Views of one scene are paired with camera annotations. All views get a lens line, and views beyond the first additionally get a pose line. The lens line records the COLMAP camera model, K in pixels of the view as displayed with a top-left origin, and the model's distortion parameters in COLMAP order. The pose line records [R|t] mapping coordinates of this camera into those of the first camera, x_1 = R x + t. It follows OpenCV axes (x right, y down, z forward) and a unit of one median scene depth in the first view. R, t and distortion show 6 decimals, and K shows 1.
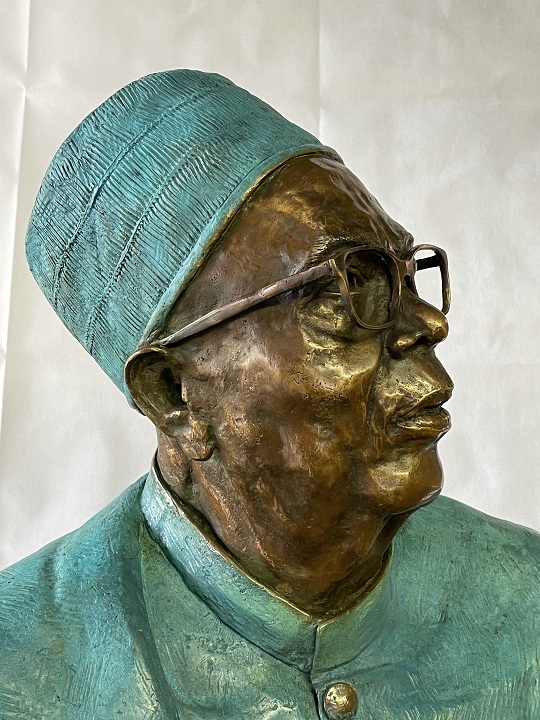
lens RADIAL K [[1008.2, 0, 270.6], [0, 1008.2, 362.0], [0, 0, 1]] dist [0.007510, 0.000000]
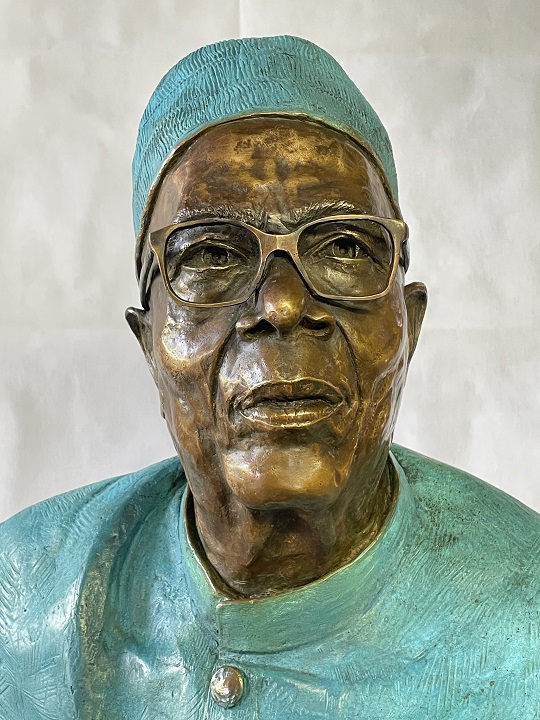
lens RADIAL K [[1008.2, 0, 270.5], [0, 1008.2, 357.9], [0, 0, 1]] dist [0.007510, 0.000000]
pose [[0.721333, 0.163060, -0.673120, 0.734967], [-0.136121, 0.986312, 0.093058, -0.075000], [0.679080, 0.024500, 0.733655, 0.319405]]
